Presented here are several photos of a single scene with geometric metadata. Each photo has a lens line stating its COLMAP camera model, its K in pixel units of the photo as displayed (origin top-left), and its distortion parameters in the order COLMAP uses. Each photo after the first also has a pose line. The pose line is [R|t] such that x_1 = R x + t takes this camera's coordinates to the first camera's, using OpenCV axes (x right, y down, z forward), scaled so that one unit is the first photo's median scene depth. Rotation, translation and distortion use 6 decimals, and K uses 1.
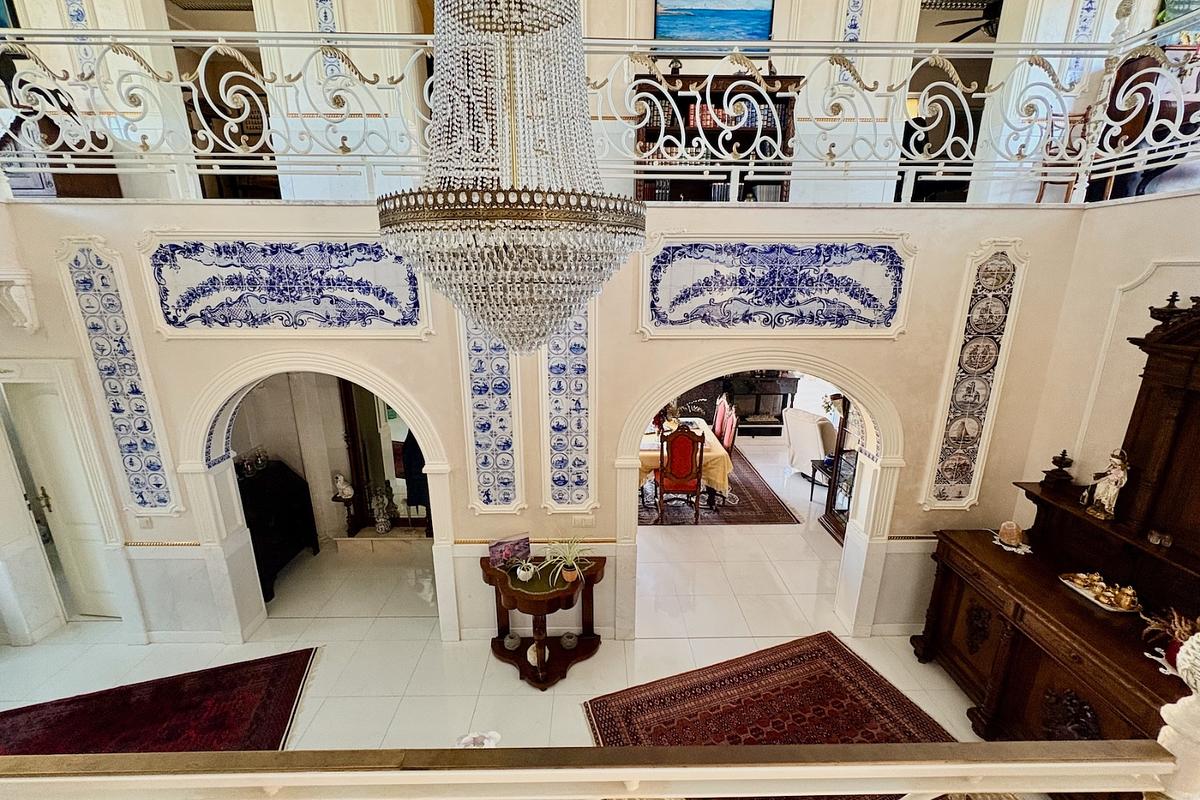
lens RADIAL K [[477.4, 0, 600.4], [0, 477.4, 401.9], [0, 0, 1]] dist [0.001080, 0.000040]
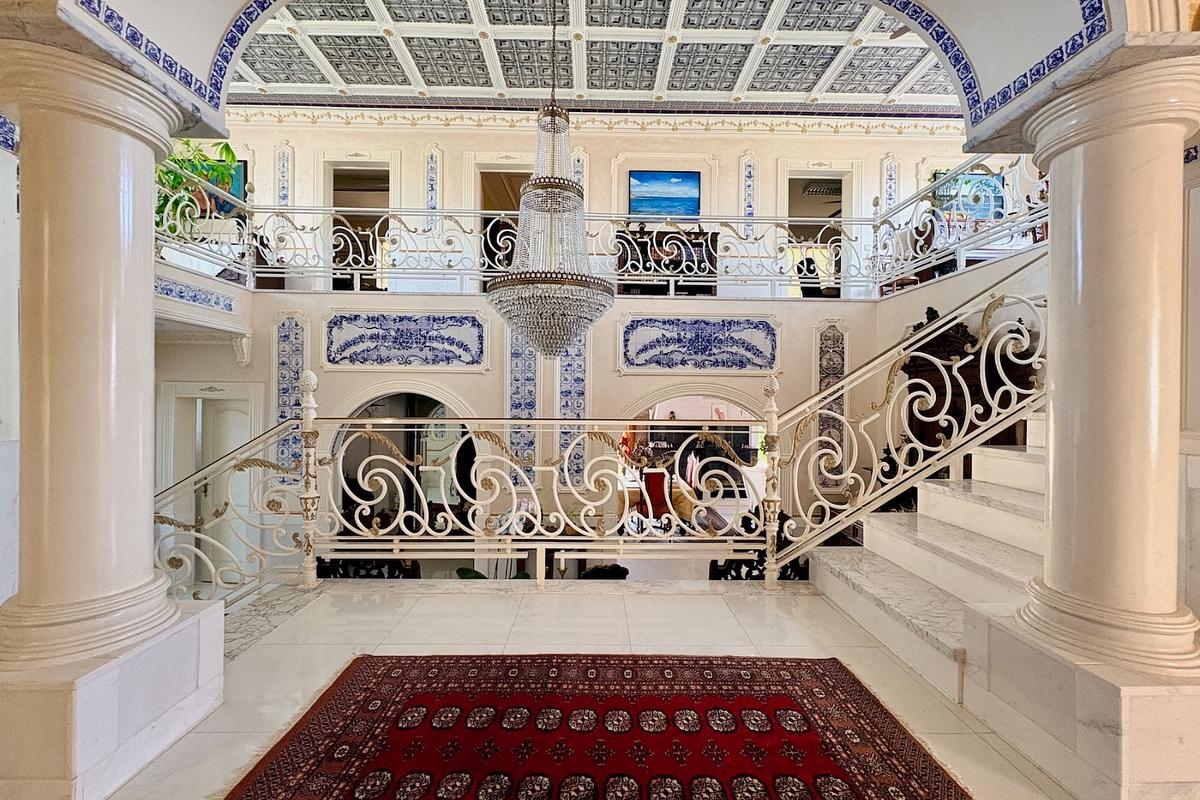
lens RADIAL K [[477.4, 0, 600.1], [0, 477.4, 401.0], [0, 0, 1]] dist [0.001080, 0.000040]
pose [[0.999954, 0.009542, -0.000493, 0.025520], [-0.009353, 0.966985, -0.254661, 0.369837], [-0.001953, 0.254654, 0.967030, -0.540911]]
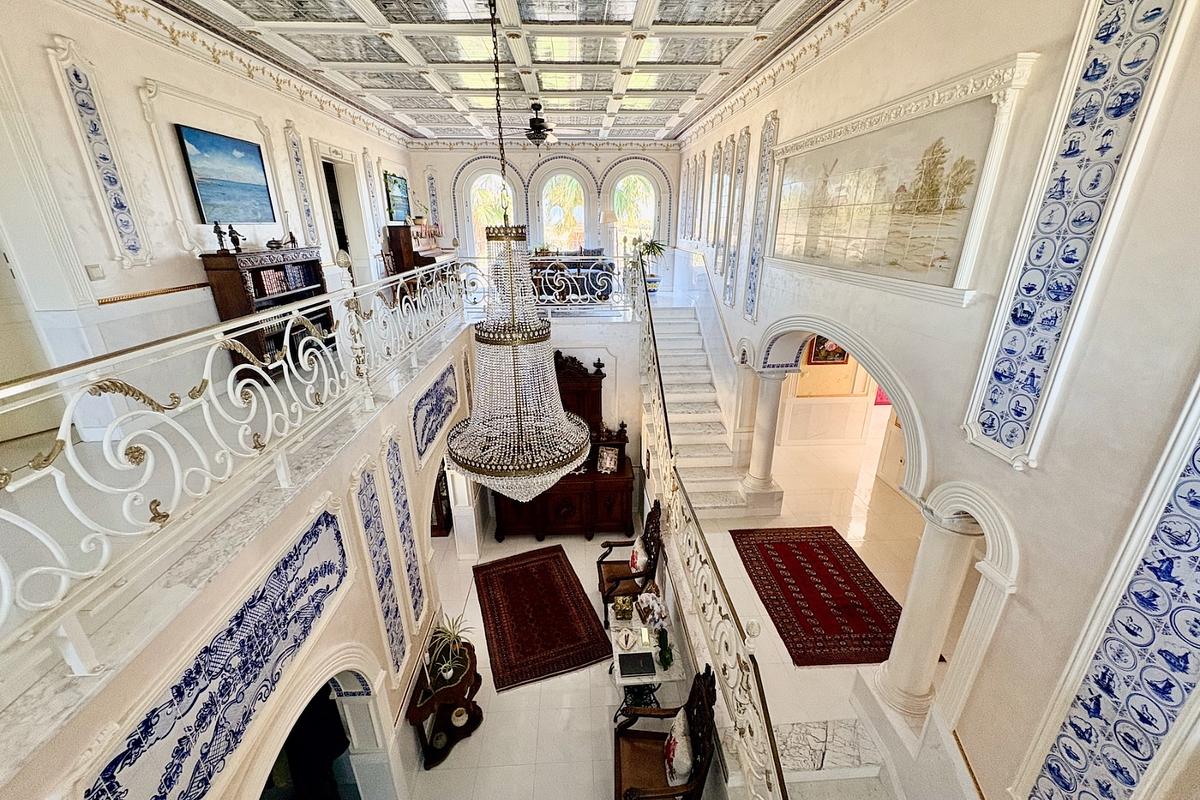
lens RADIAL K [[477.4, 0, 599.3], [0, 477.4, 398.5], [0, 0, 1]] dist [0.001080, 0.000040]
pose [[-0.033745, -0.345556, 0.937791, -1.188158], [0.262389, 0.902347, 0.341938, -0.678227], [-0.964372, 0.257605, 0.060220, 0.355934]]
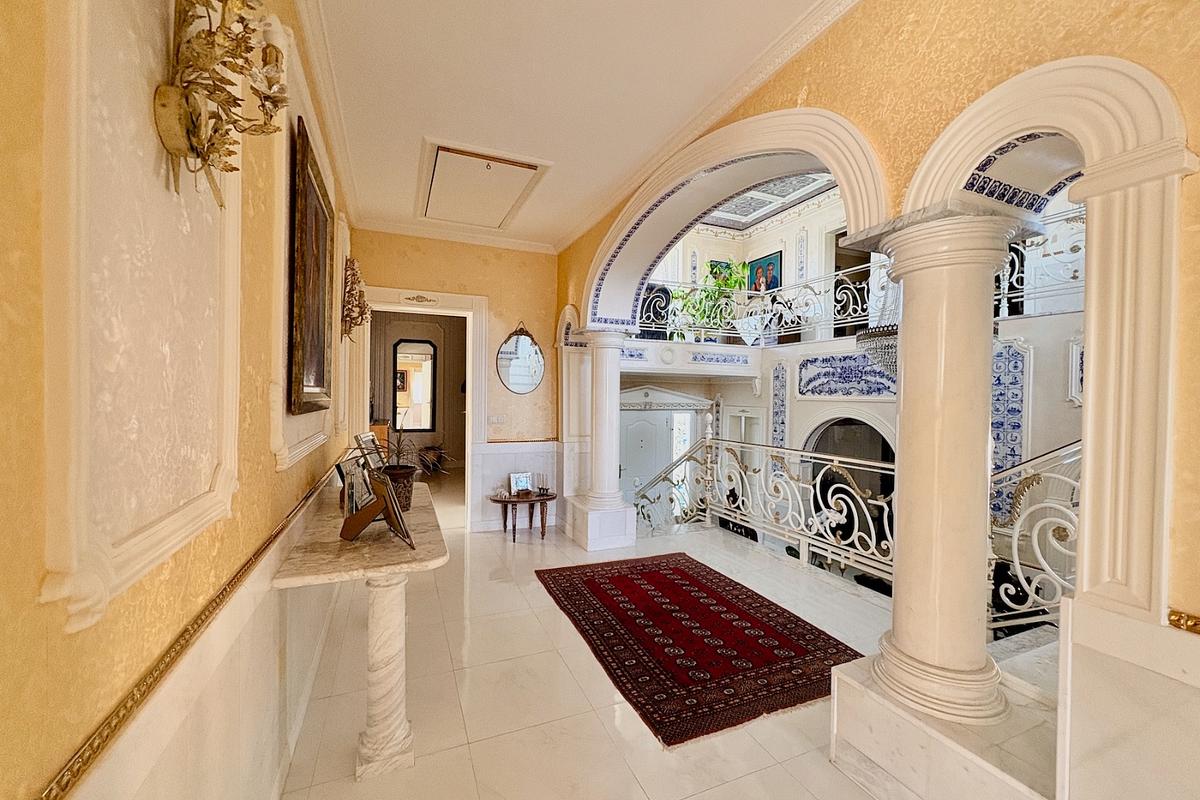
lens RADIAL K [[477.4, 0, 599.8], [0, 477.4, 400.7], [0, 0, 1]] dist [0.001080, 0.000040]
pose [[0.377923, 0.014219, -0.925728, 0.828698], [-0.250193, 0.964249, -0.087330, 0.301958], [0.891391, 0.264615, 0.367969, -0.663642]]
